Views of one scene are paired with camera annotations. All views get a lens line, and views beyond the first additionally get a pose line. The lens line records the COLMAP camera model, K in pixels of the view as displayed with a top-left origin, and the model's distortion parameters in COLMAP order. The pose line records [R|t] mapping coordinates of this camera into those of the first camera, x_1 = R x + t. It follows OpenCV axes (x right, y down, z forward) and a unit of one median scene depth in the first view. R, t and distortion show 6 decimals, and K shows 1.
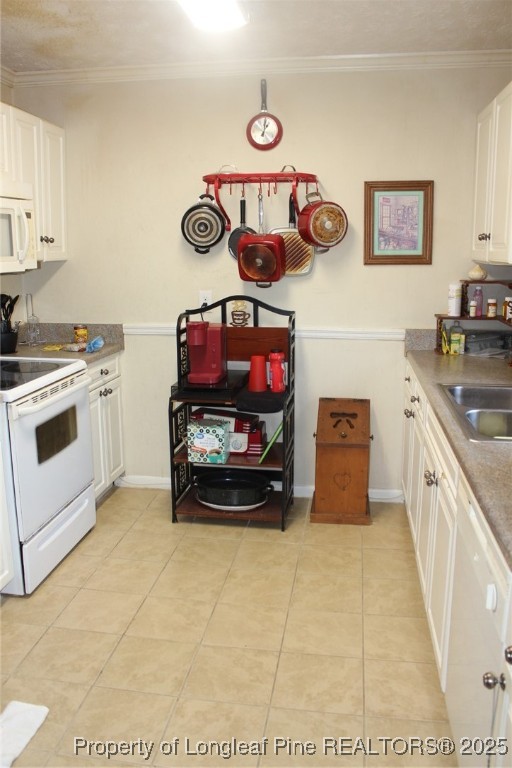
lens RADIAL K [[640.4, 0, 260.7], [0, 640.4, 383.8], [0, 0, 1]] dist [-0.154770, 0.122436]
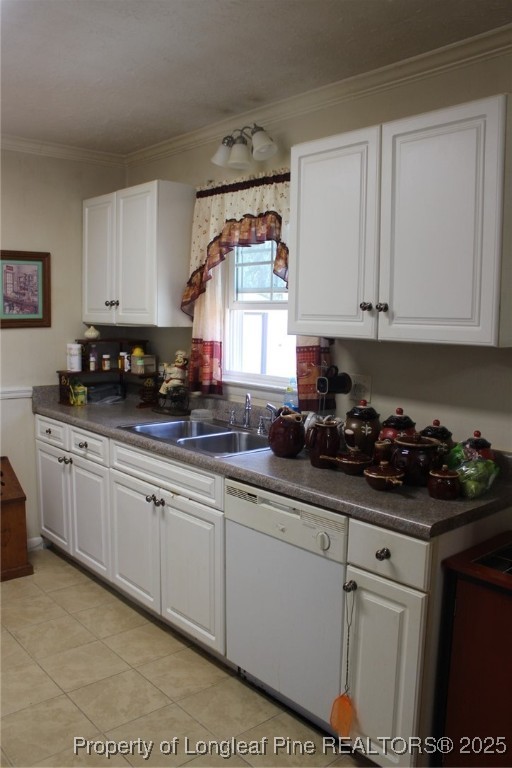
lens RADIAL K [[640.4, 0, 248.3], [0, 640.4, 379.8], [0, 0, 1]] dist [-0.154770, 0.122436]
pose [[0.653291, -0.063864, 0.754409, -0.444735], [0.137125, 0.989937, -0.034944, -0.012012], [-0.744585, 0.126277, 0.655474, 0.024552]]
